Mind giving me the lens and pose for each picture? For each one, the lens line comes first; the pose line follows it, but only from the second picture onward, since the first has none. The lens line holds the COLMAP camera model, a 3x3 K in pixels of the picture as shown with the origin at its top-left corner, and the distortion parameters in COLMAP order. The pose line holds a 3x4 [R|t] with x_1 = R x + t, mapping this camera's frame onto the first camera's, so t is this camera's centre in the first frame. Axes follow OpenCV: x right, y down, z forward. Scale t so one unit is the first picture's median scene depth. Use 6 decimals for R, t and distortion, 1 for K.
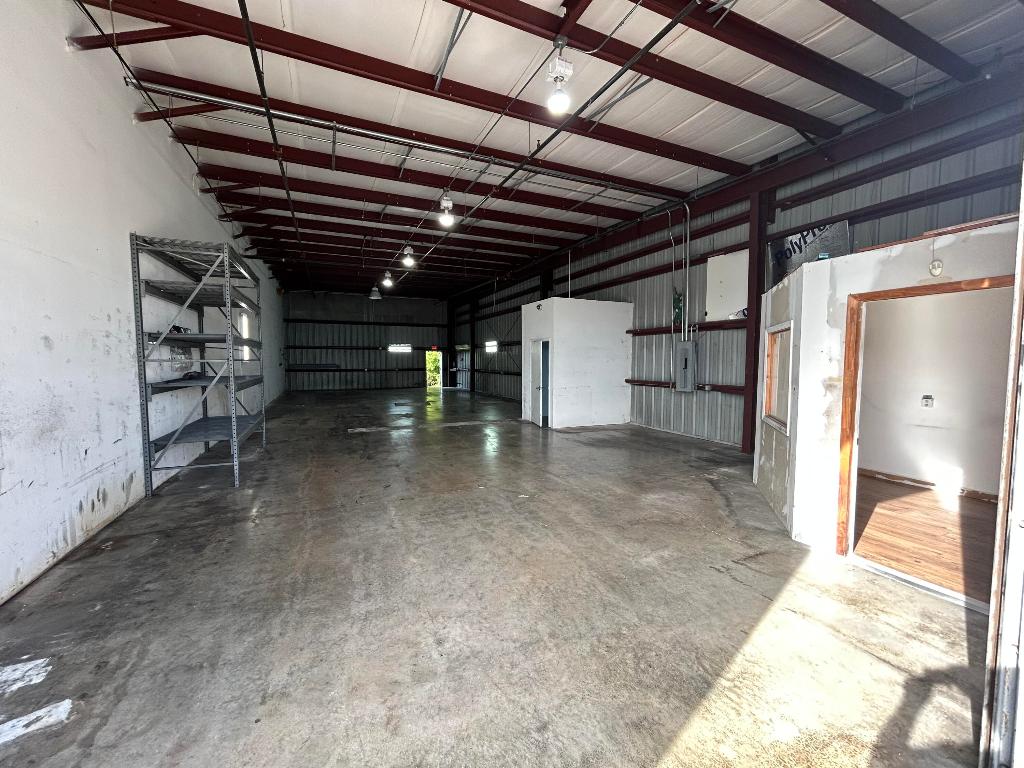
lens RADIAL K [[415.0, 0, 515.8], [0, 415.0, 385.8], [0, 0, 1]] dist [-0.002073, 0.000991]
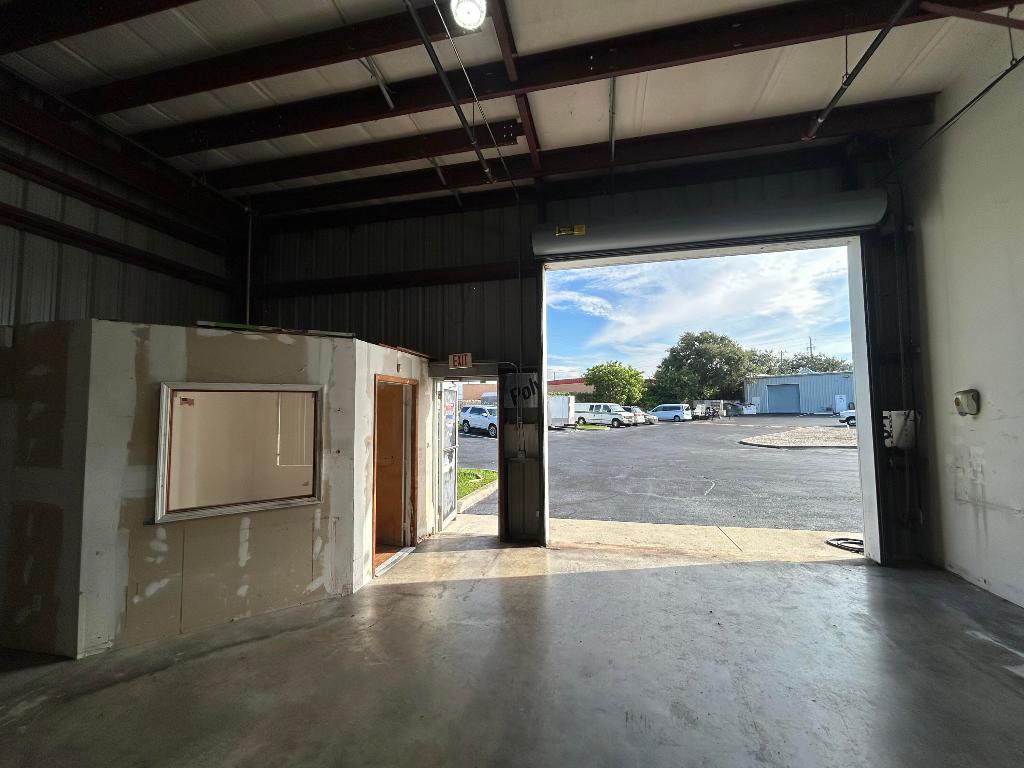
lens RADIAL K [[415.0, 0, 509.0], [0, 415.0, 388.6], [0, 0, 1]] dist [-0.002073, 0.000991]
pose [[-0.800875, 0.043755, 0.597231, -0.329783], [0.047995, 0.998809, -0.008816, -0.134057], [-0.596905, 0.021604, -0.802021, 1.734527]]
